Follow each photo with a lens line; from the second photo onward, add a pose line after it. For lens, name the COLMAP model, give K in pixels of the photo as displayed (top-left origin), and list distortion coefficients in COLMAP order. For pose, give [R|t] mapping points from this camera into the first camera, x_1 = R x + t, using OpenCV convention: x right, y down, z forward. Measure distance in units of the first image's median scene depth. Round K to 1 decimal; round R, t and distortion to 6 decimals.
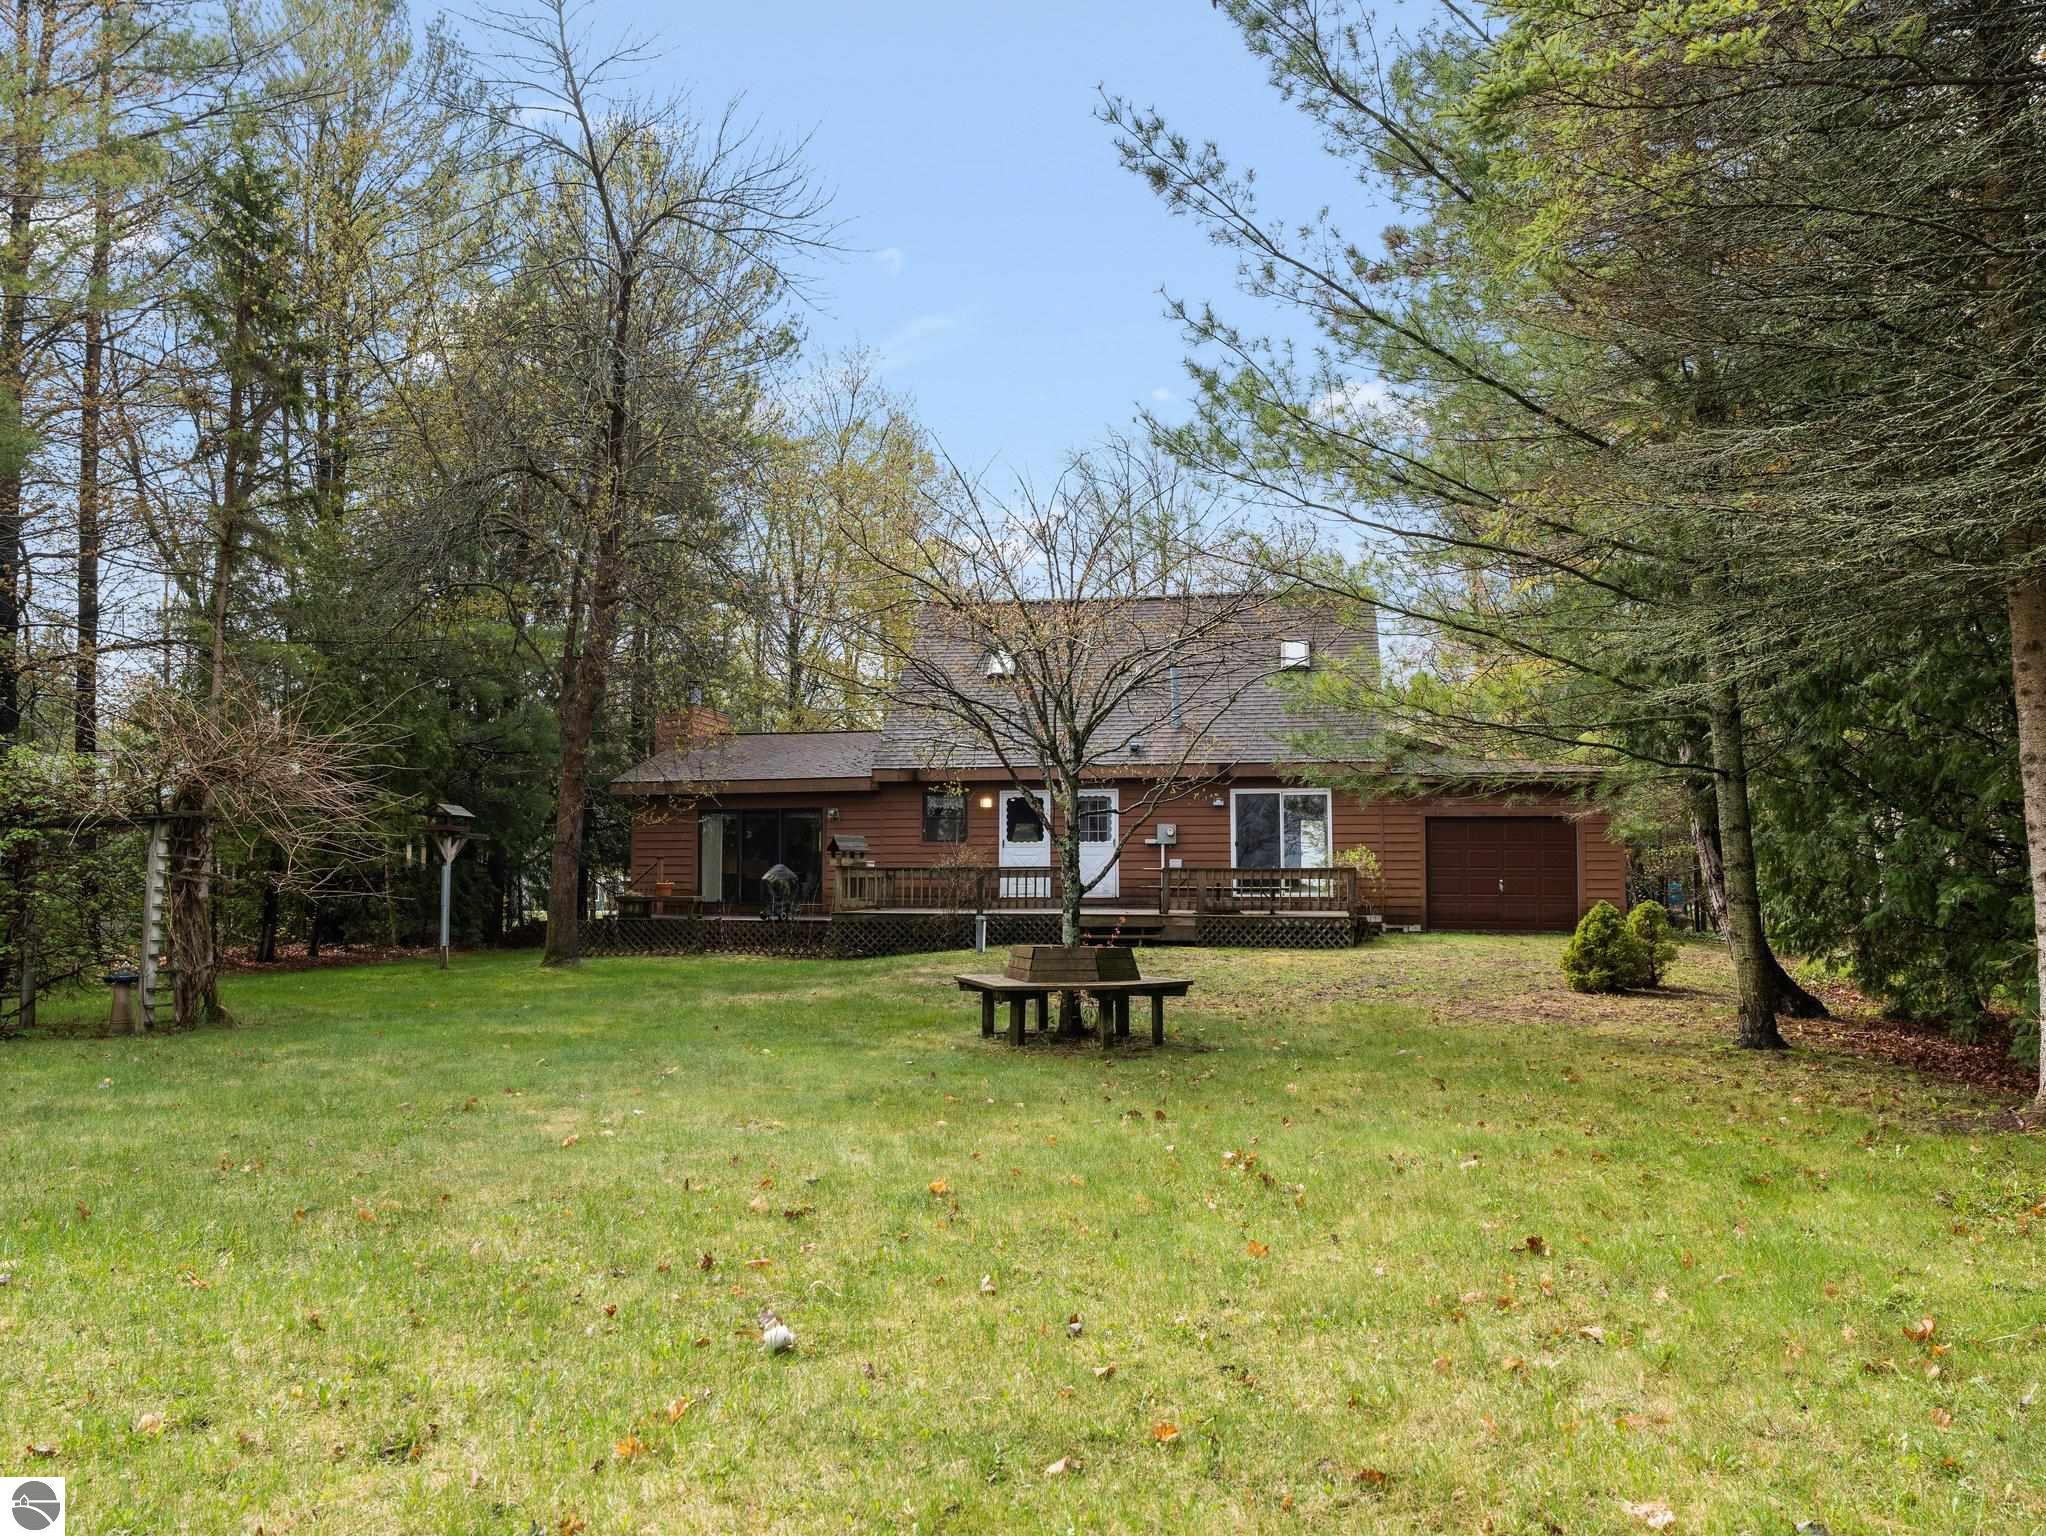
lens RADIAL K [[1451.2, 0, 1035.9], [0, 1451.2, 745.6], [0, 0, 1]] dist [0.004330, 0.000214]
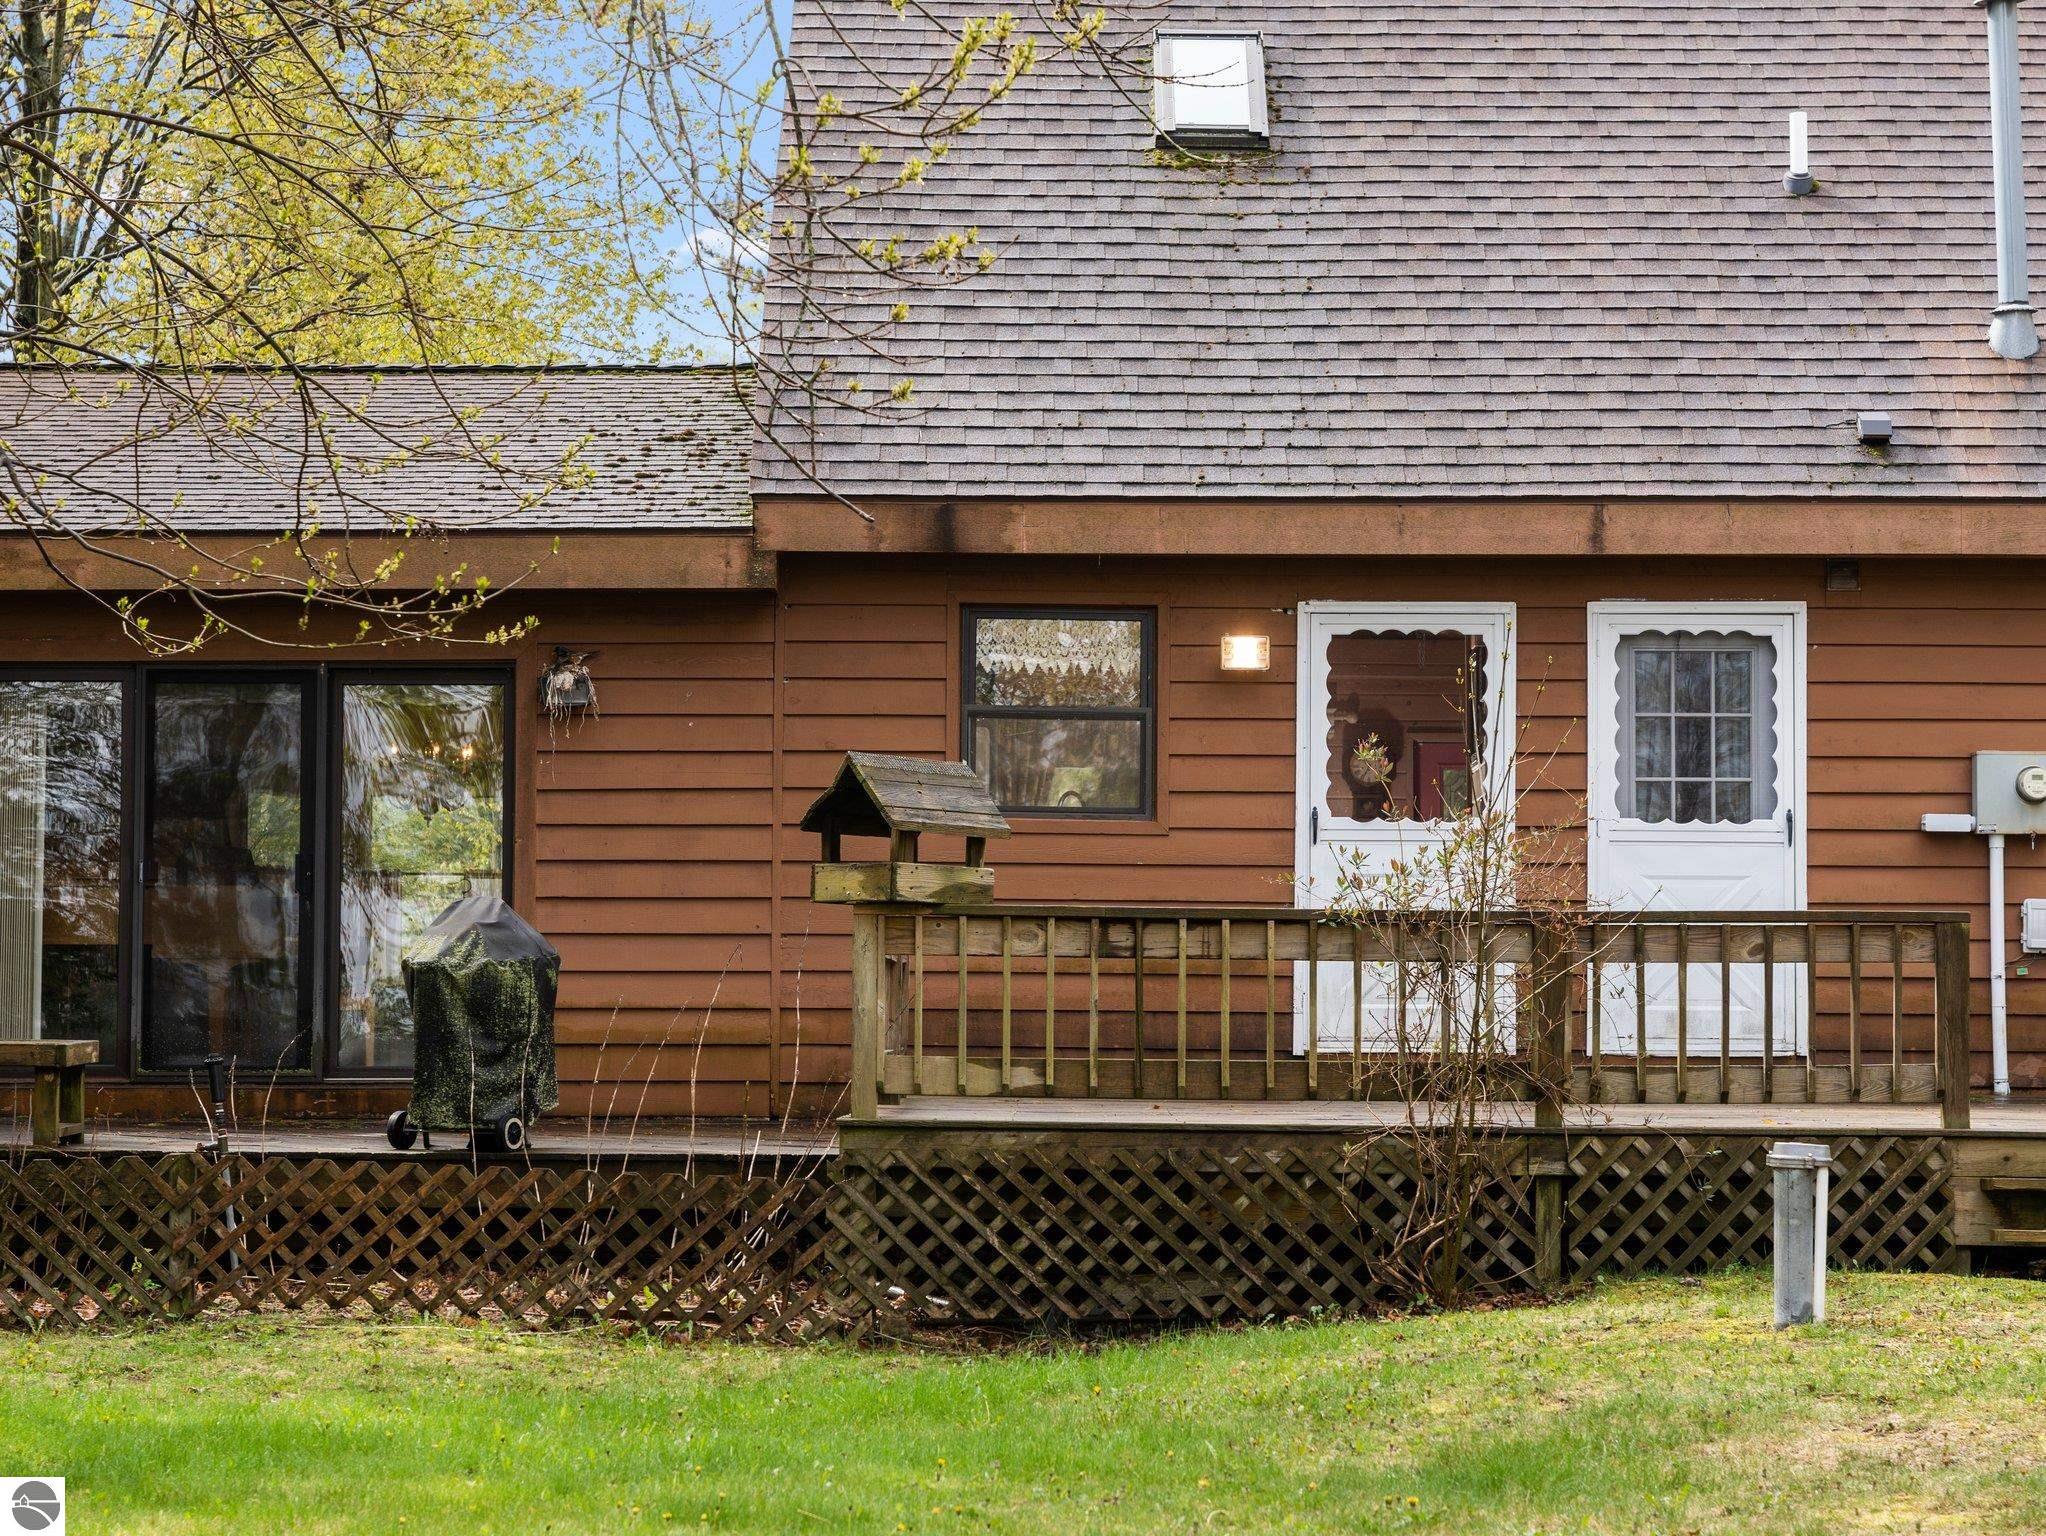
lens RADIAL K [[4367.0, 0, 1030.1], [0, 4367.0, 762.5], [0, 0, 1]] dist [0.035452, 0.000000]
pose [[0.989075, 0.016145, 0.146523, -0.204871], [-0.021703, 0.999101, 0.036415, 0.038870], [-0.145803, -0.039197, 0.988537, 0.364960]]
